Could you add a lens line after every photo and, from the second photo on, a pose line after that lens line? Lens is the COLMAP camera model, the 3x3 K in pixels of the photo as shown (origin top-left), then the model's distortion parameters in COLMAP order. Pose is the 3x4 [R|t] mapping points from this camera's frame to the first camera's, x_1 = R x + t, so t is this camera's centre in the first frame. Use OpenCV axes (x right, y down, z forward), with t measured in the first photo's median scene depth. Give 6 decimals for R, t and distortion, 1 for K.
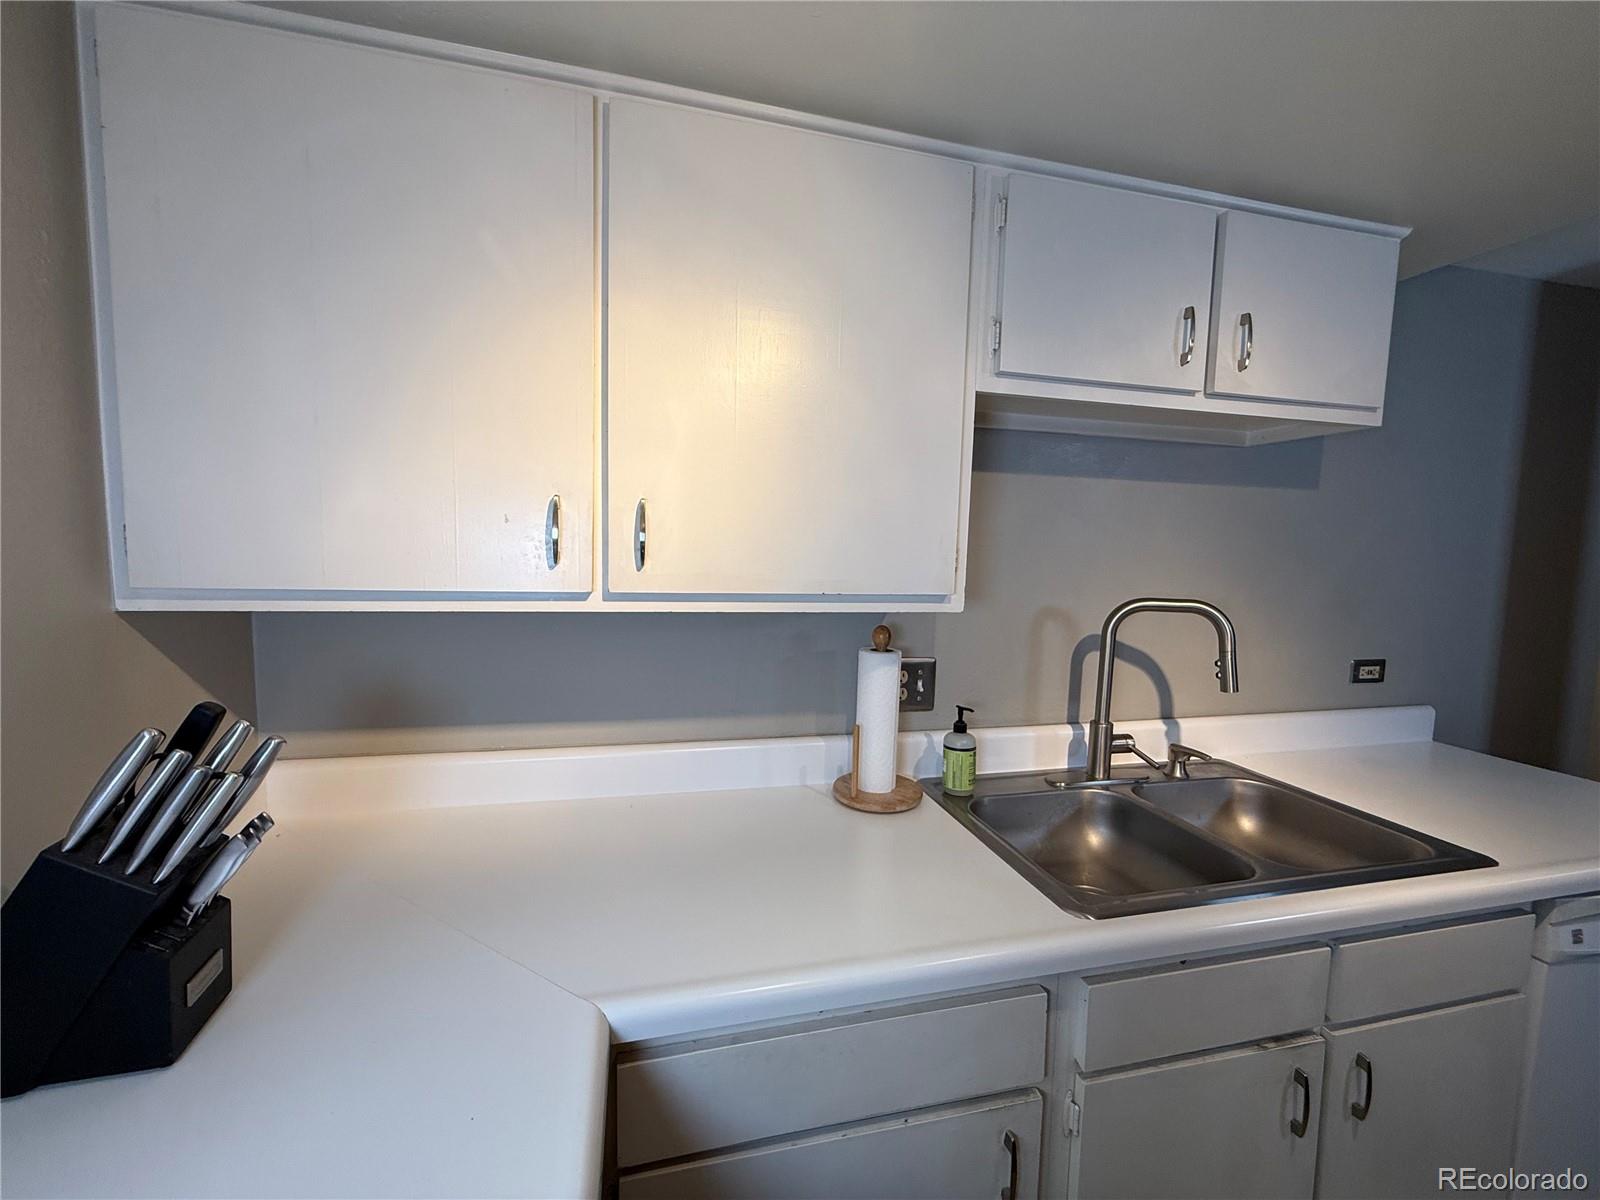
lens RADIAL K [[637.0, 0, 794.3], [0, 637.0, 601.0], [0, 0, 1]] dist [-0.000595, 0.000195]
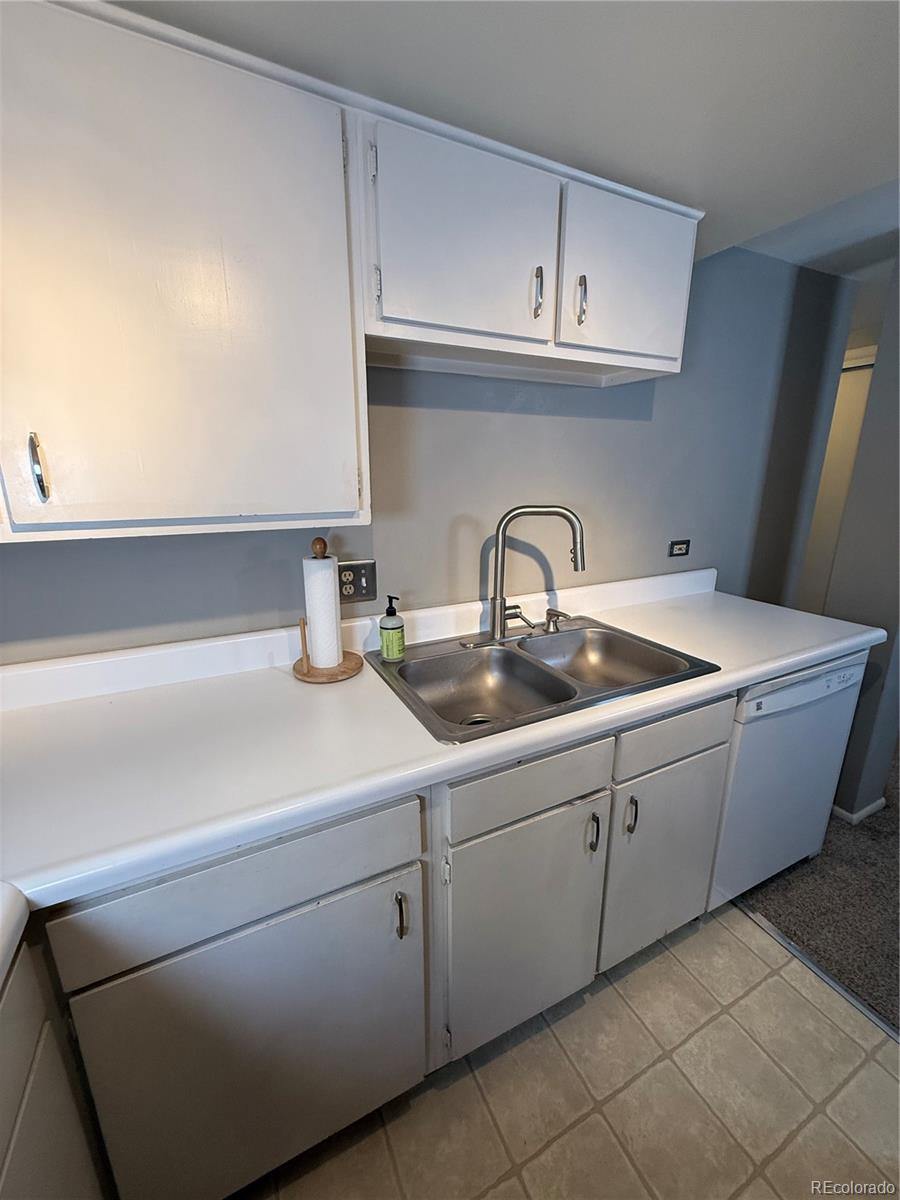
lens RADIAL K [[477.7, 0, 449.9], [0, 477.7, 595.8], [0, 0, 1]] dist [-0.000595, 0.000195]
pose [[0.974109, -0.080550, 0.211241, 0.181525], [0.041933, 0.982535, 0.181290, -0.007537], [-0.222155, -0.167738, 0.960474, 0.035323]]
